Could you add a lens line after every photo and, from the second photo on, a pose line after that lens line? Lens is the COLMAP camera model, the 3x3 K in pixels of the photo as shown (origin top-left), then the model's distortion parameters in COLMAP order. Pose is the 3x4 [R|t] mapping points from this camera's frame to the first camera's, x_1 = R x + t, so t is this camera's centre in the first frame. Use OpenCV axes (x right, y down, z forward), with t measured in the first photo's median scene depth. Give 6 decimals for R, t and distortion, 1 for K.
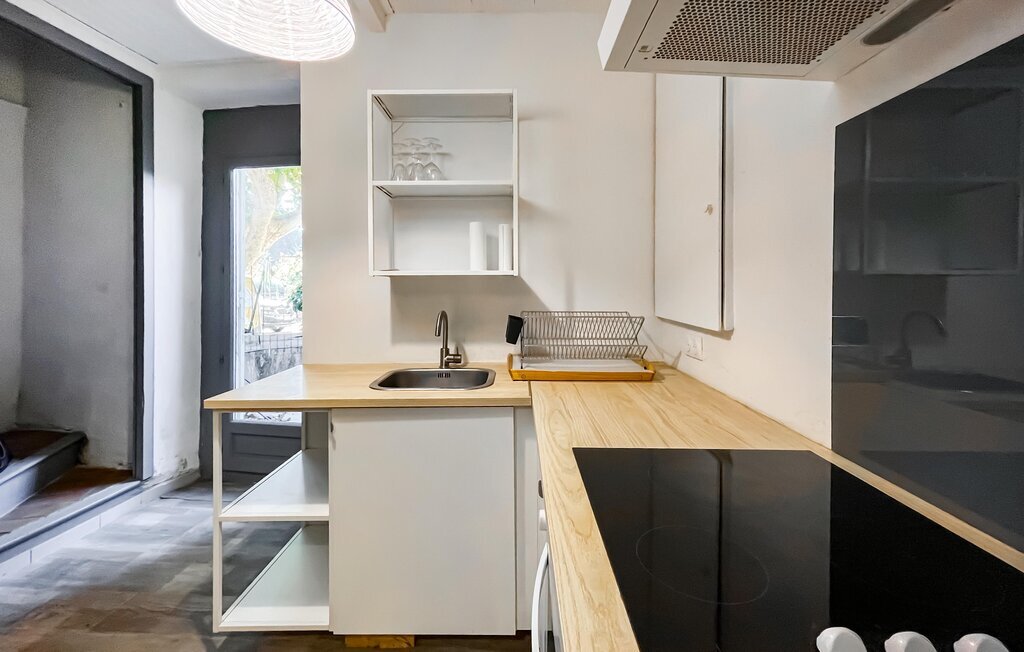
lens RADIAL K [[432.2, 0, 514.6], [0, 432.2, 288.4], [0, 0, 1]] dist [0.020417, 0.000037]
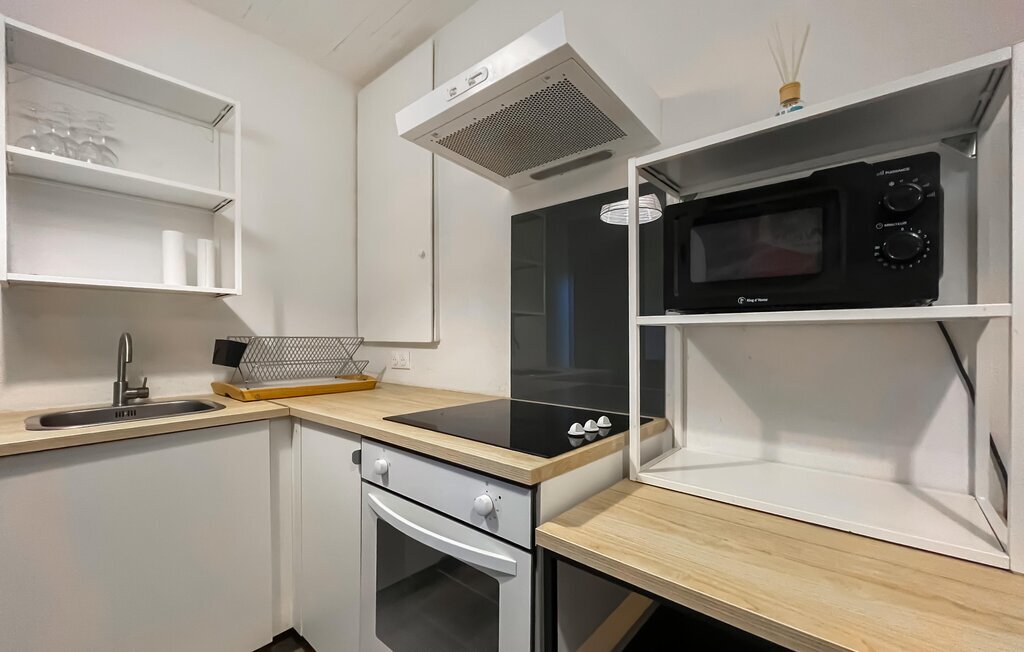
lens RADIAL K [[417.3, 0, 510.7], [0, 417.3, 339.6], [0, 0, 1]] dist [-0.000640, -0.000078]
pose [[0.656916, -0.006004, 0.753940, -0.279230], [0.007246, 0.999972, 0.001650, 0.066062], [-0.753929, 0.004379, 0.656941, -0.058486]]
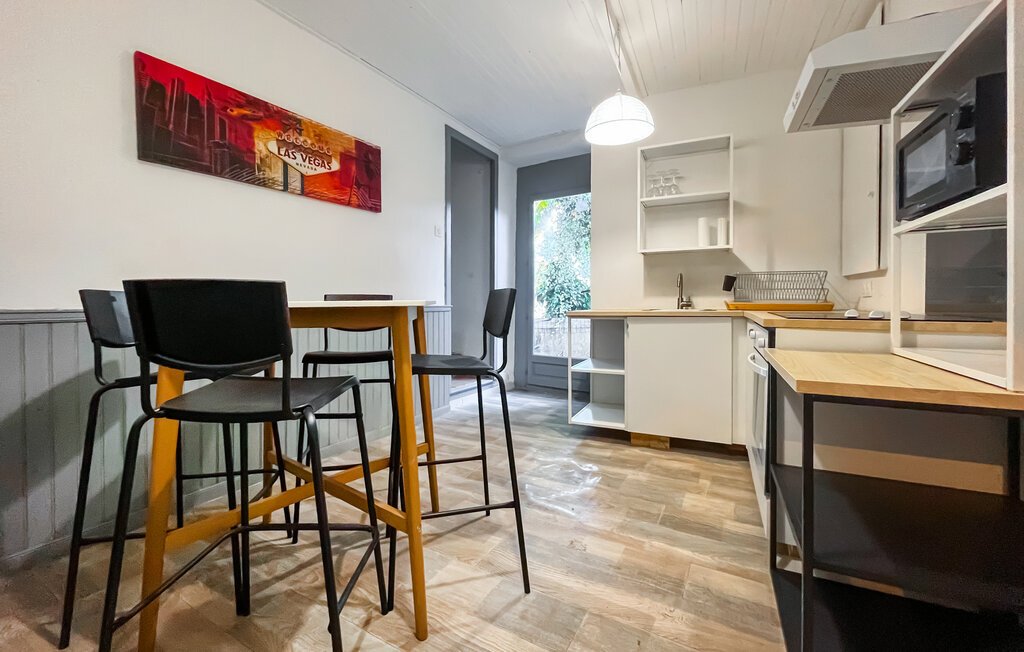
lens RADIAL K [[423.0, 0, 510.6], [0, 423.0, 308.5], [0, 0, 1]] dist [-0.000122, -0.000070]
pose [[0.902296, 0.009429, -0.431013, -0.053995], [-0.003580, 0.999890, 0.014379, 0.163654], [0.431102, -0.011431, 0.902231, -0.731955]]
